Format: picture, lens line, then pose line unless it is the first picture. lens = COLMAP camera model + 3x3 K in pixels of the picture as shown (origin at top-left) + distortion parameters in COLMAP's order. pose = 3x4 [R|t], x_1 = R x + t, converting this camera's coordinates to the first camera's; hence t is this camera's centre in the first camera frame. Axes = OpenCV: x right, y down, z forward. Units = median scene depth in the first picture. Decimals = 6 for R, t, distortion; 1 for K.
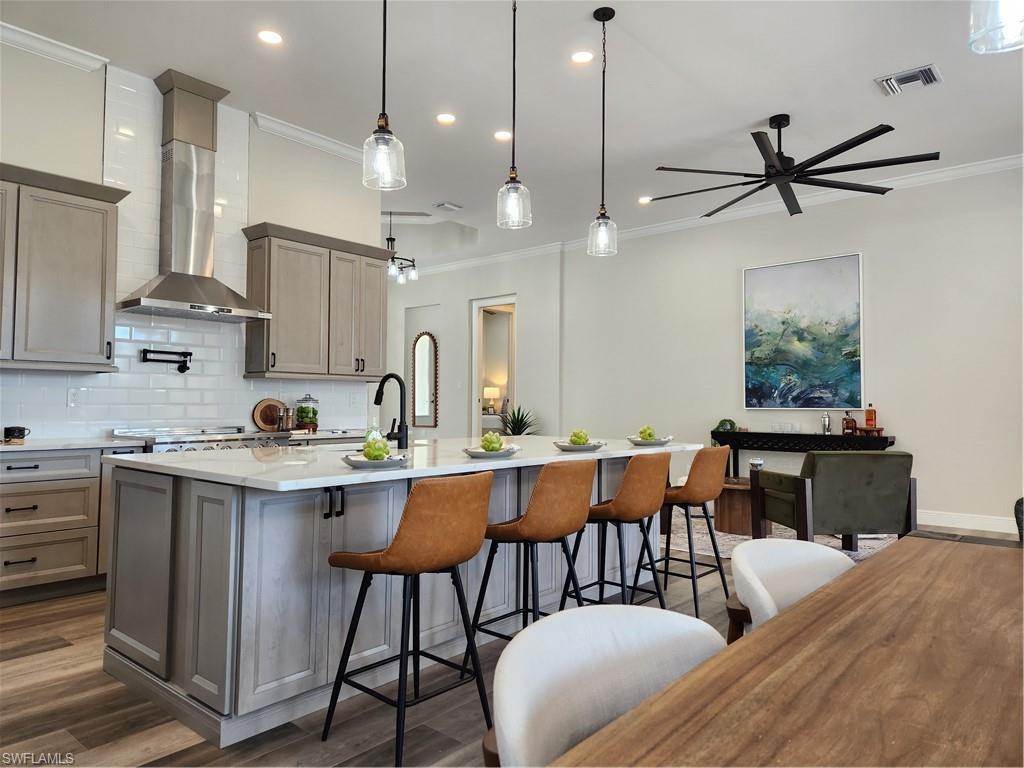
lens RADIAL K [[686.4, 0, 505.4], [0, 686.4, 379.0], [0, 0, 1]] dist [0.059389, -0.030496]
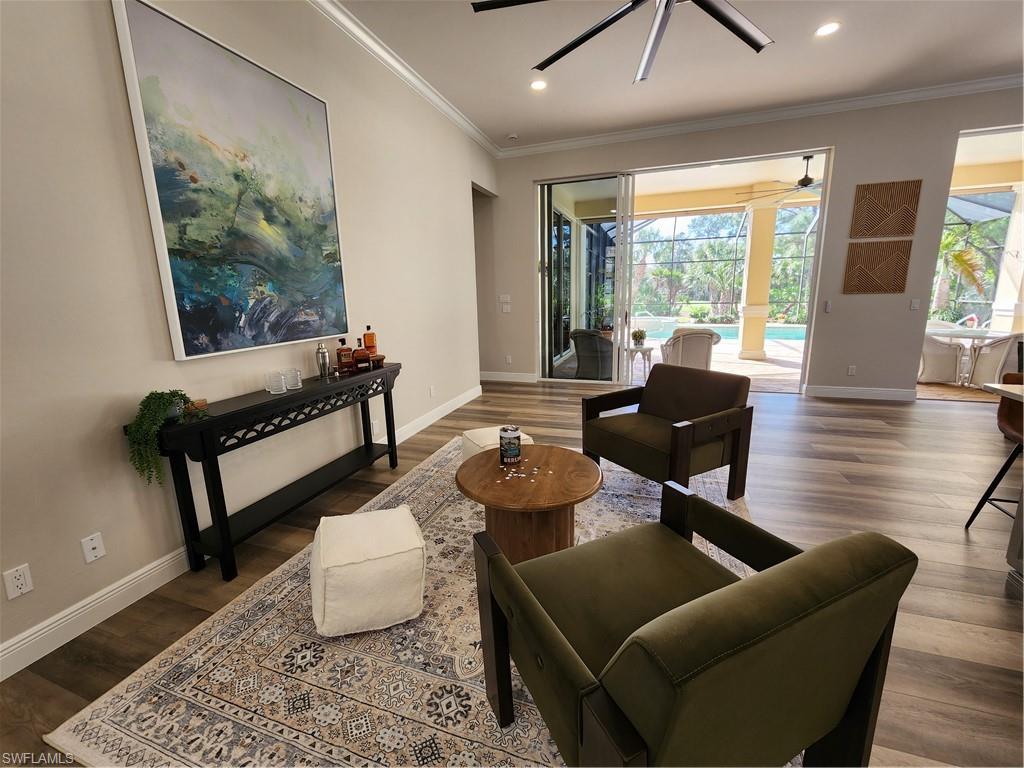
lens RADIAL K [[420.1, 0, 506.8], [0, 420.1, 374.4], [0, 0, 1]] dist [-0.000944, -0.001508]
pose [[-0.367269, -0.173502, 0.913789, 0.038944], [-0.014293, 0.983385, 0.180971, 0.002265], [-0.930005, 0.053405, -0.363646, 1.288643]]
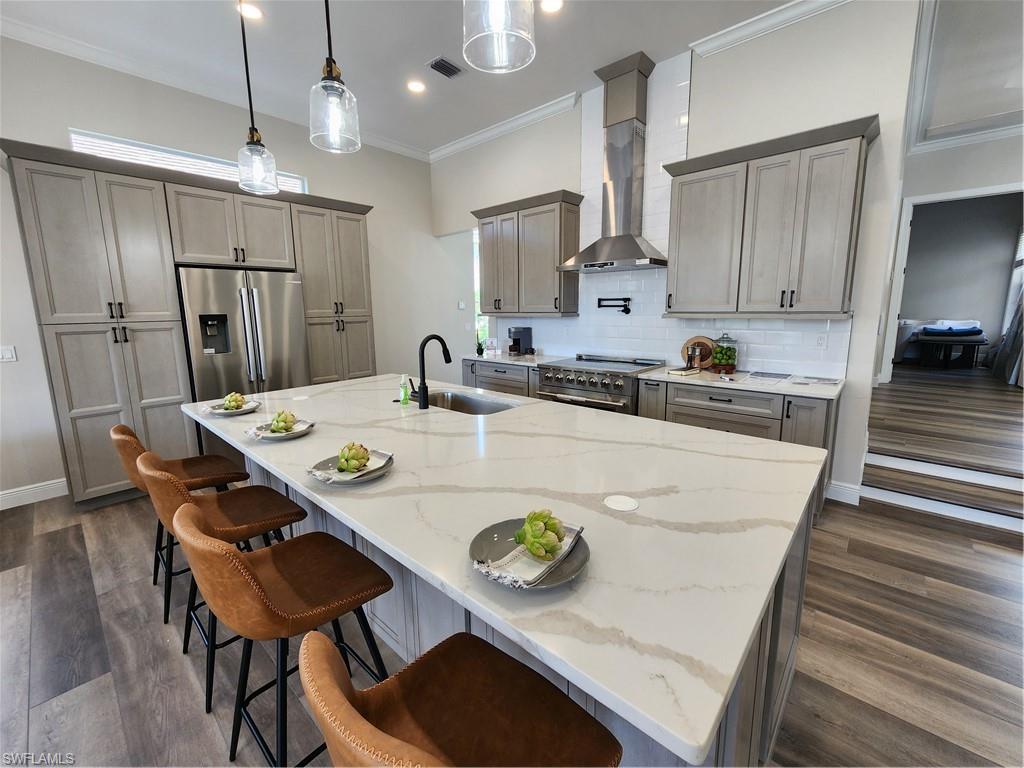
lens RADIAL K [[420.1, 0, 508.2], [0, 420.1, 375.0], [0, 0, 1]] dist [-0.000944, -0.001508]
pose [[-0.025995, 0.156157, -0.987390, 0.301615], [0.050963, 0.986646, 0.154698, -0.026628], [0.998362, -0.046299, -0.033606, 0.727041]]
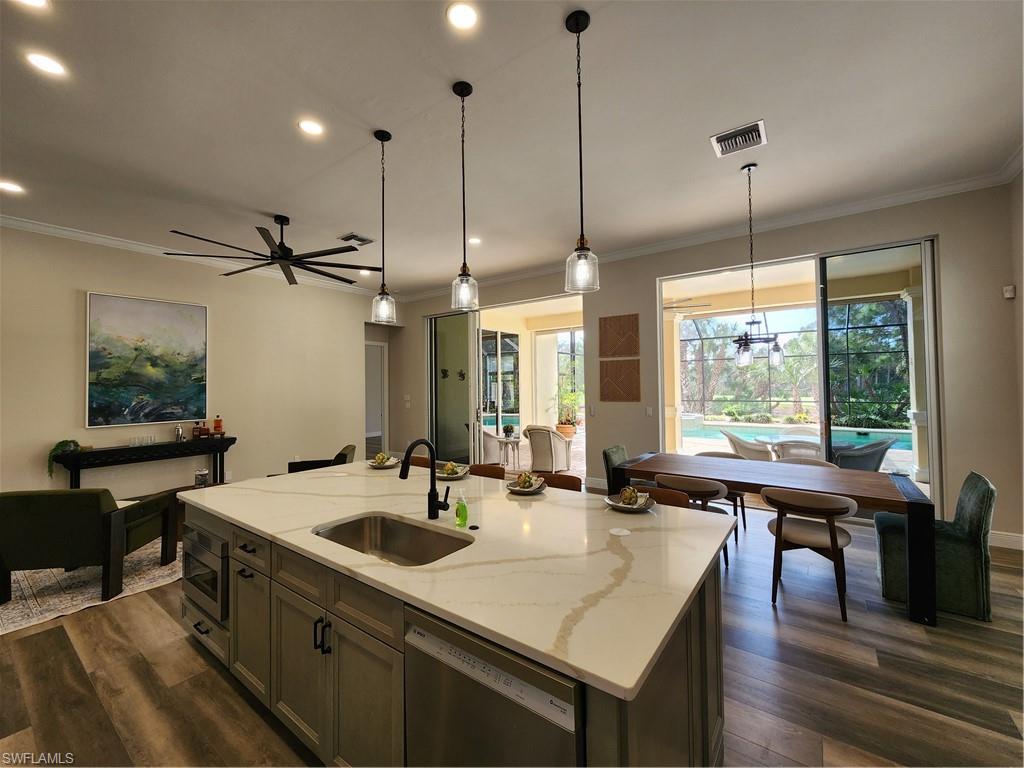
lens RADIAL K [[420.1, 0, 508.6], [0, 420.1, 372.7], [0, 0, 1]] dist [-0.000944, -0.001508]
pose [[-0.074138, 0.025867, 0.996912, -0.463996], [-0.025797, 0.999279, -0.027847, -0.053400], [-0.996914, -0.027782, -0.073418, 0.596977]]
